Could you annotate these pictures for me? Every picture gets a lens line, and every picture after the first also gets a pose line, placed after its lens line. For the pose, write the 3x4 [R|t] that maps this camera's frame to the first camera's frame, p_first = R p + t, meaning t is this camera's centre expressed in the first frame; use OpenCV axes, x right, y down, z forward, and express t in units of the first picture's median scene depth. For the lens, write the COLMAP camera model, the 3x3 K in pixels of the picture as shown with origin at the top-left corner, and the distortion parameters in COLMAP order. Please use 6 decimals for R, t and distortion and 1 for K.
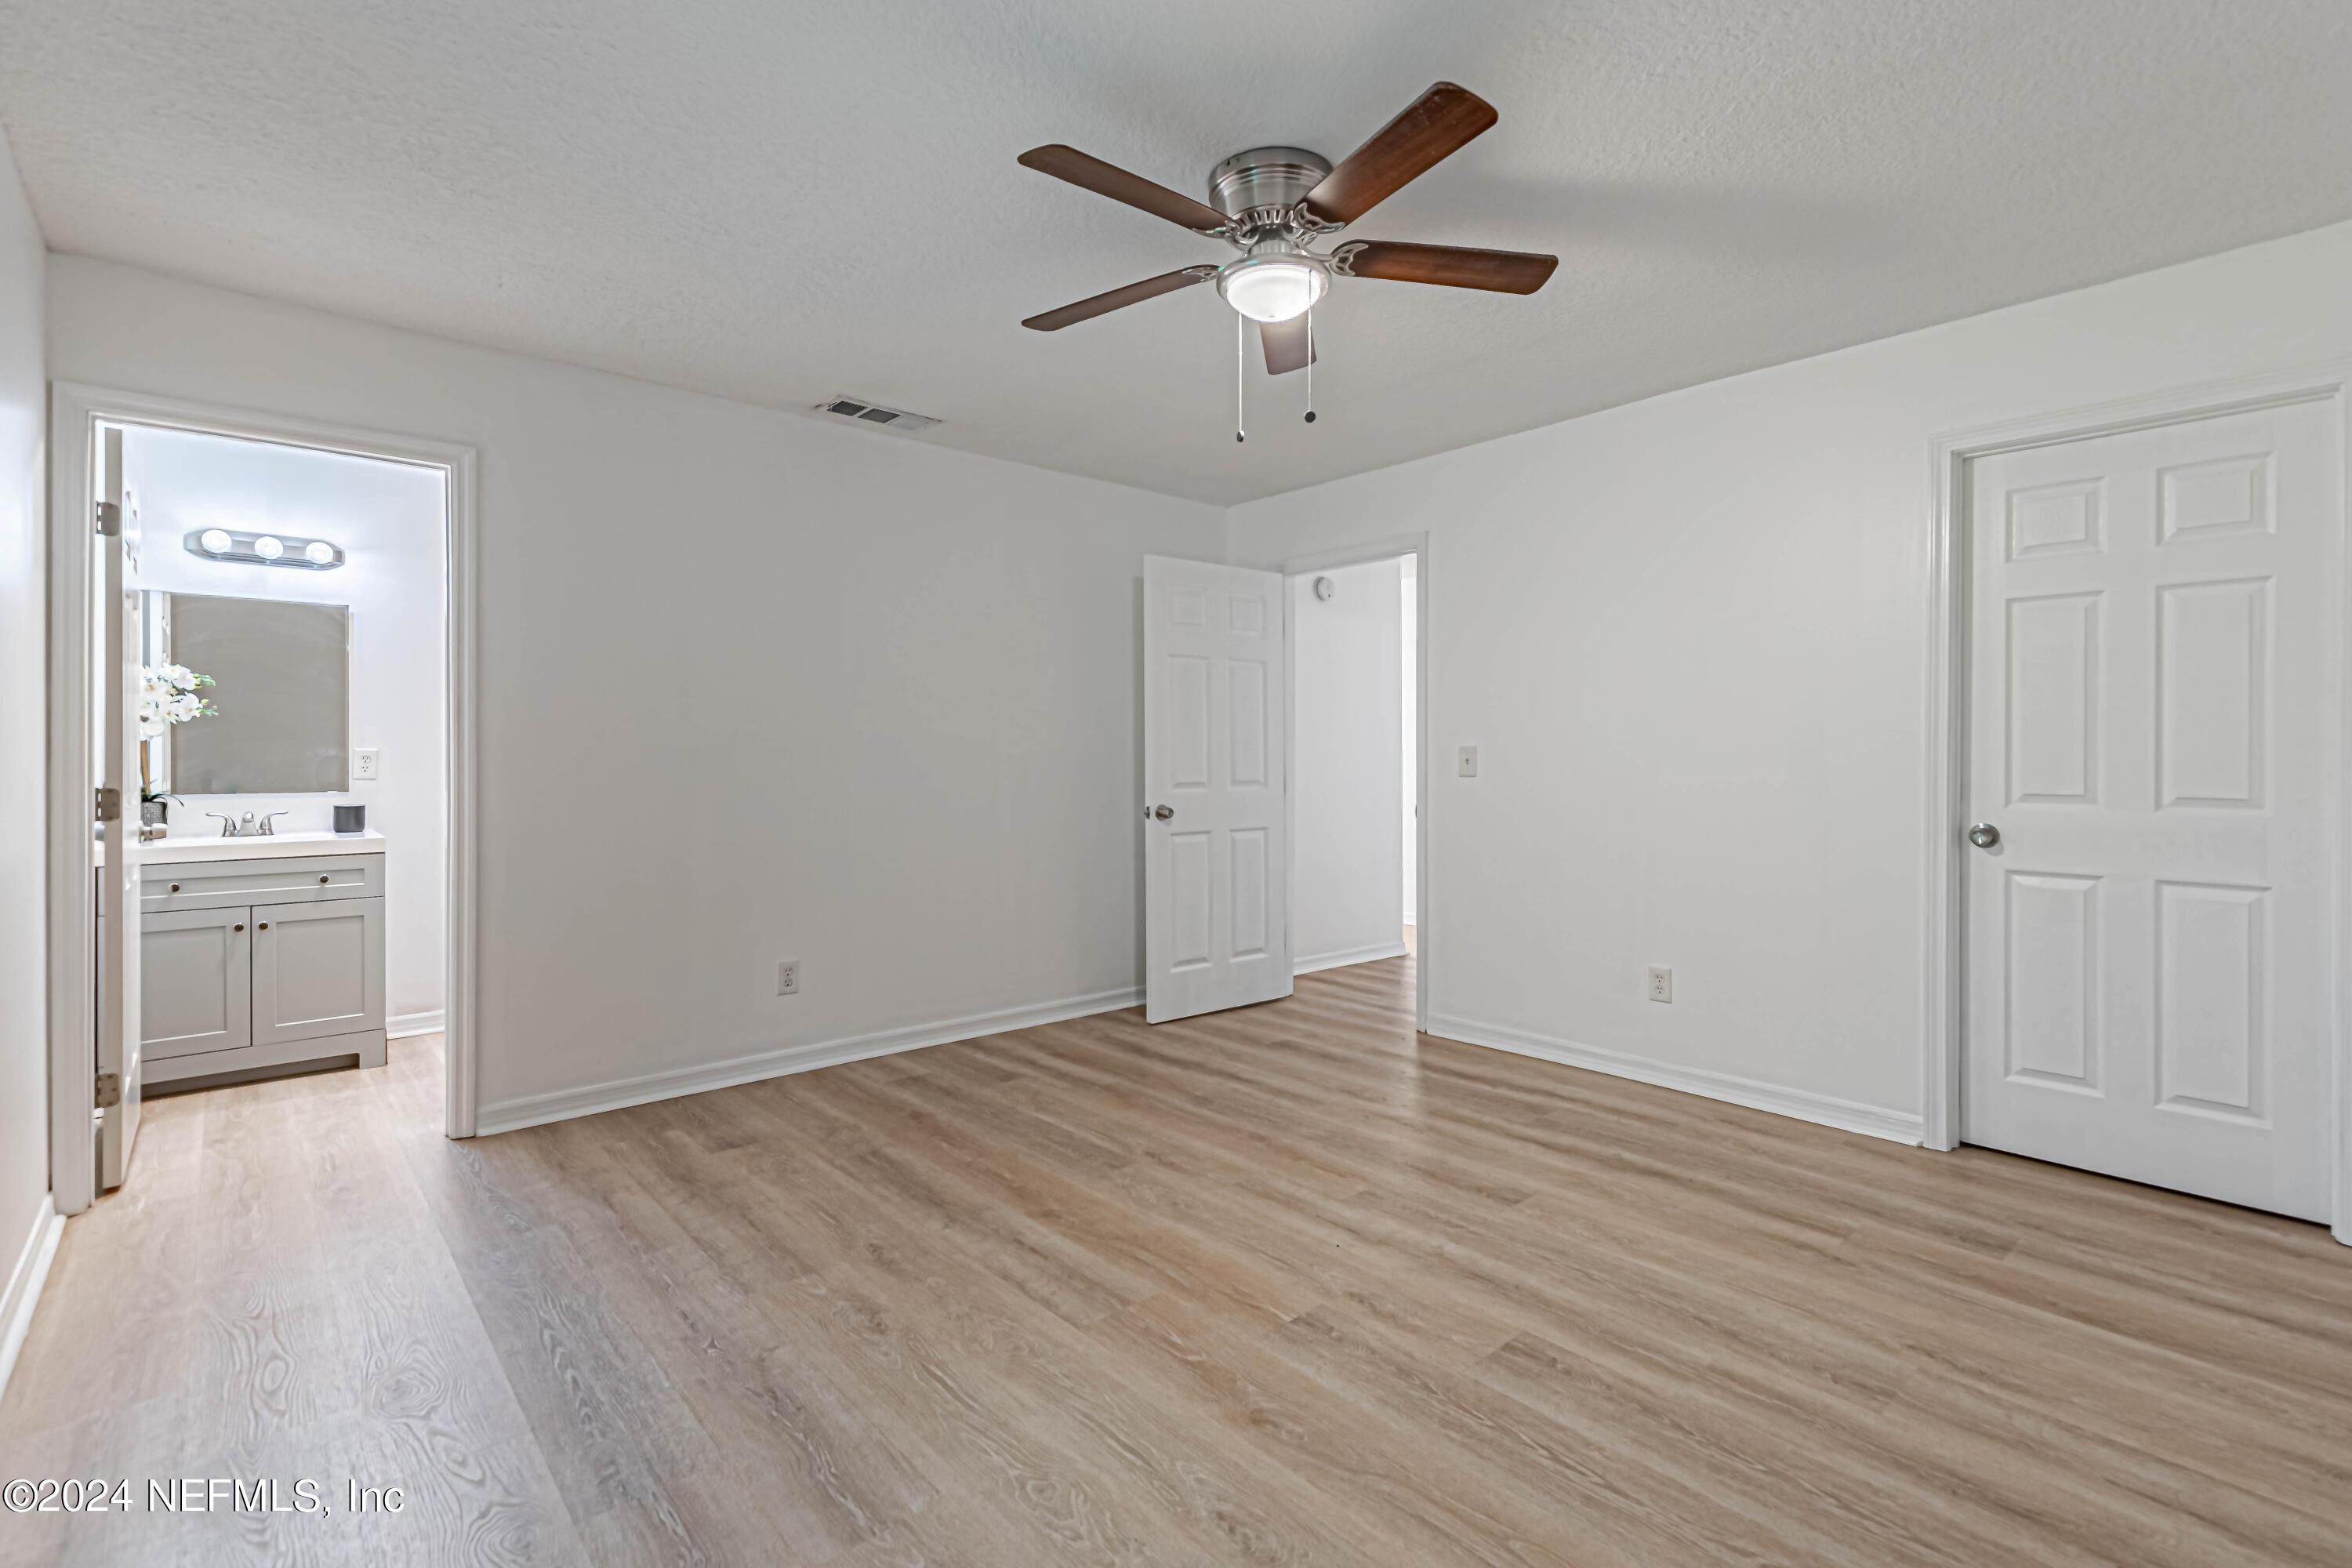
lens RADIAL K [[1074.9, 0, 1200.2], [0, 1074.9, 768.4], [0, 0, 1]] dist [0.011237, -0.002083]
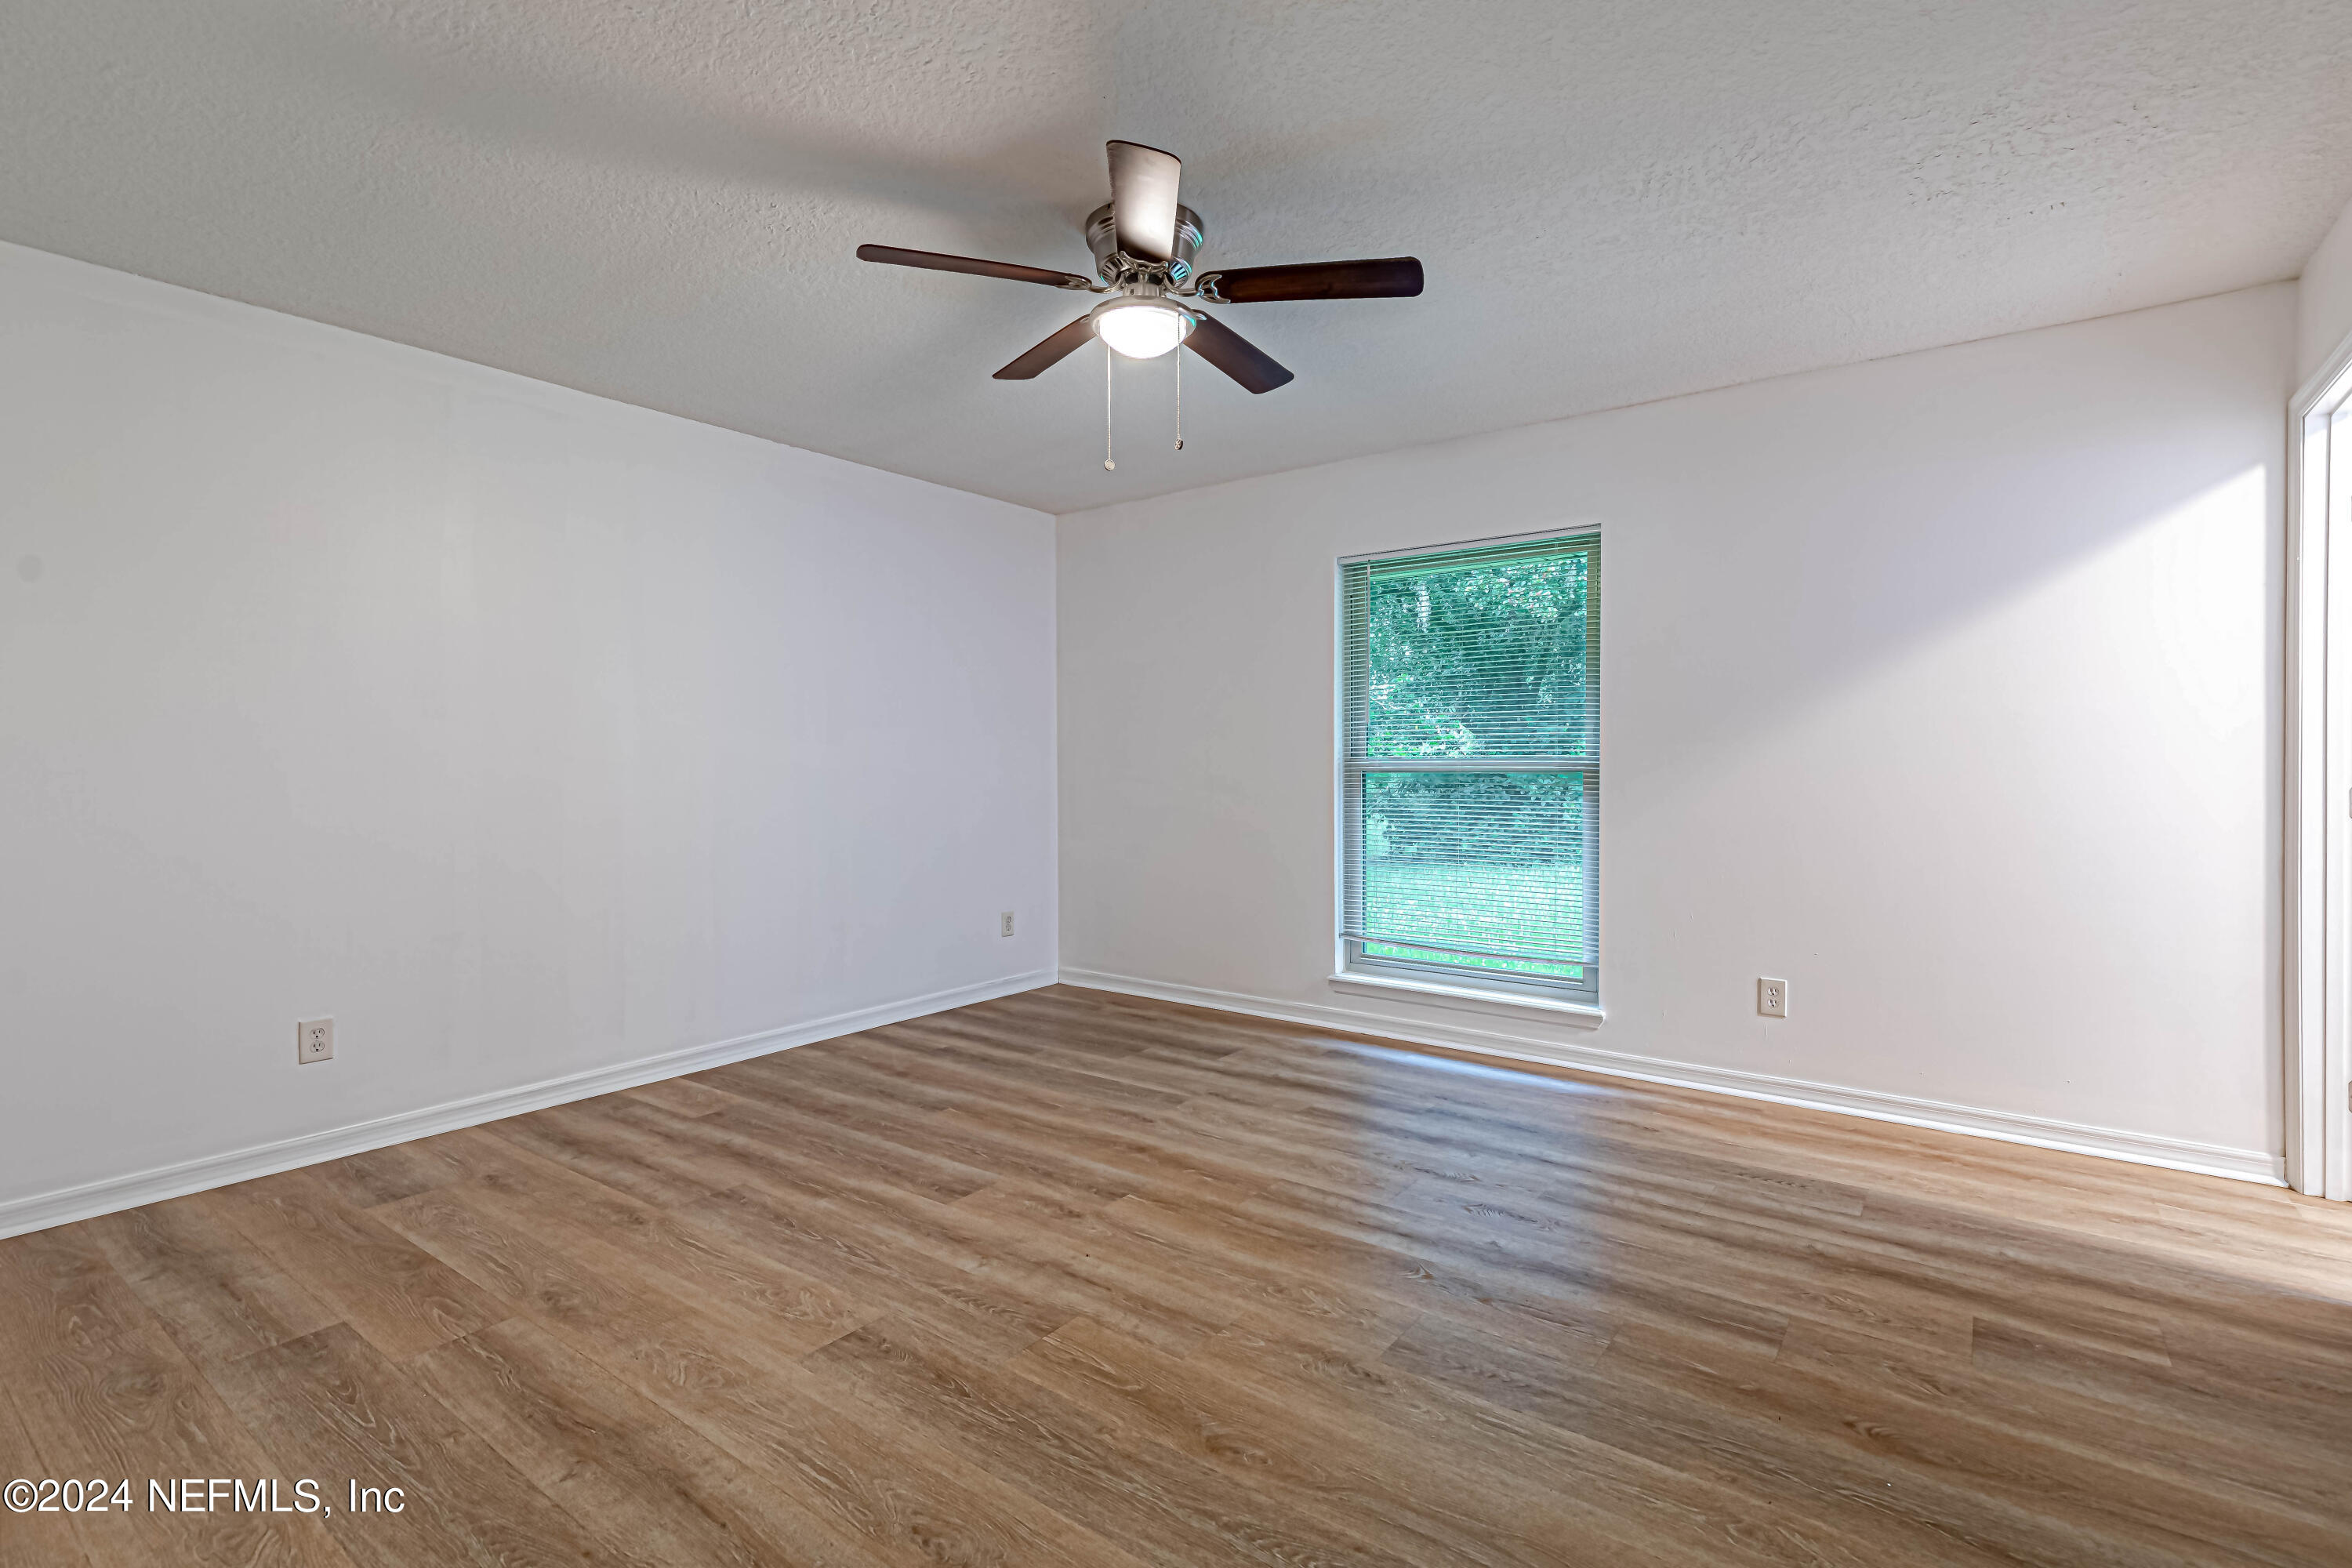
lens RADIAL K [[1074.9, 0, 1183.0], [0, 1074.9, 765.2], [0, 0, 1]] dist [0.011237, -0.002083]
pose [[-0.981894, 0.003295, -0.189404, 0.212615], [0.001952, 0.999972, 0.007274, -0.007891], [0.189422, 0.006773, -0.981872, 1.852613]]
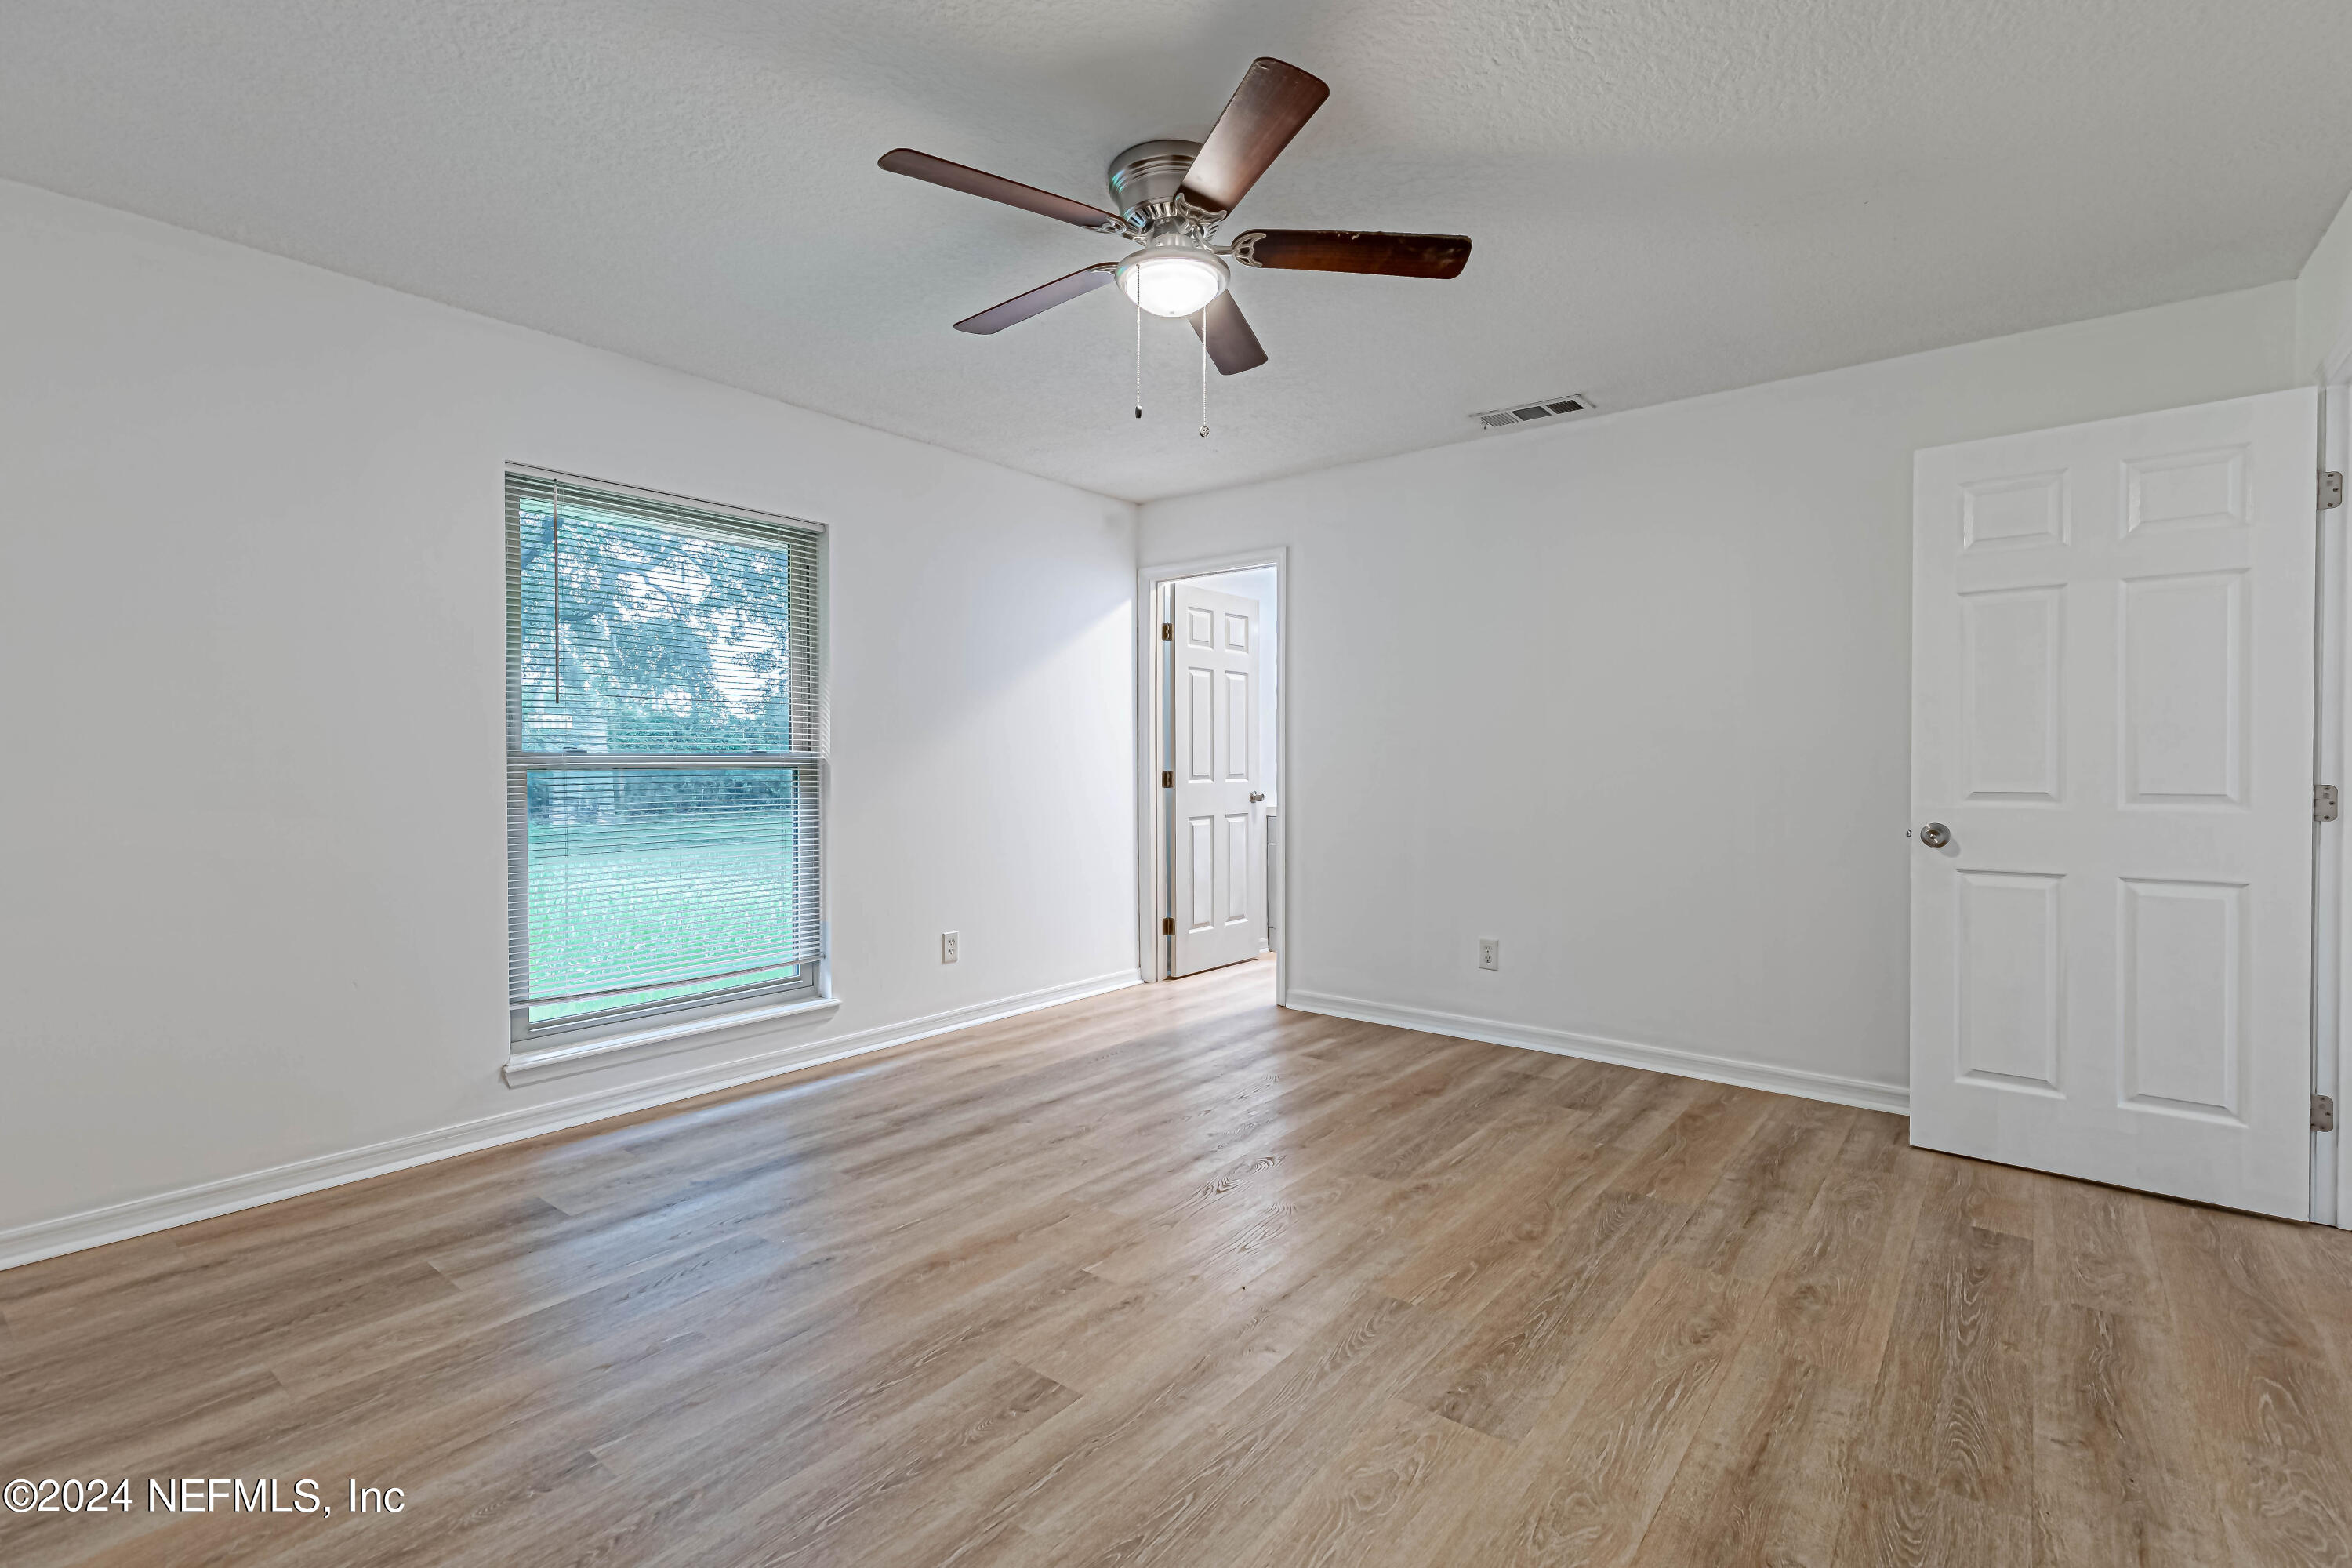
lens RADIAL K [[1074.9, 0, 1181.1], [0, 1074.9, 787.2], [0, 0, 1]] dist [0.011237, -0.002083]
pose [[0.161639, 0.026614, -0.986491, 0.945307], [-0.008030, 0.999639, 0.025653, -0.003071], [0.986817, 0.003775, 0.161794, 0.750308]]
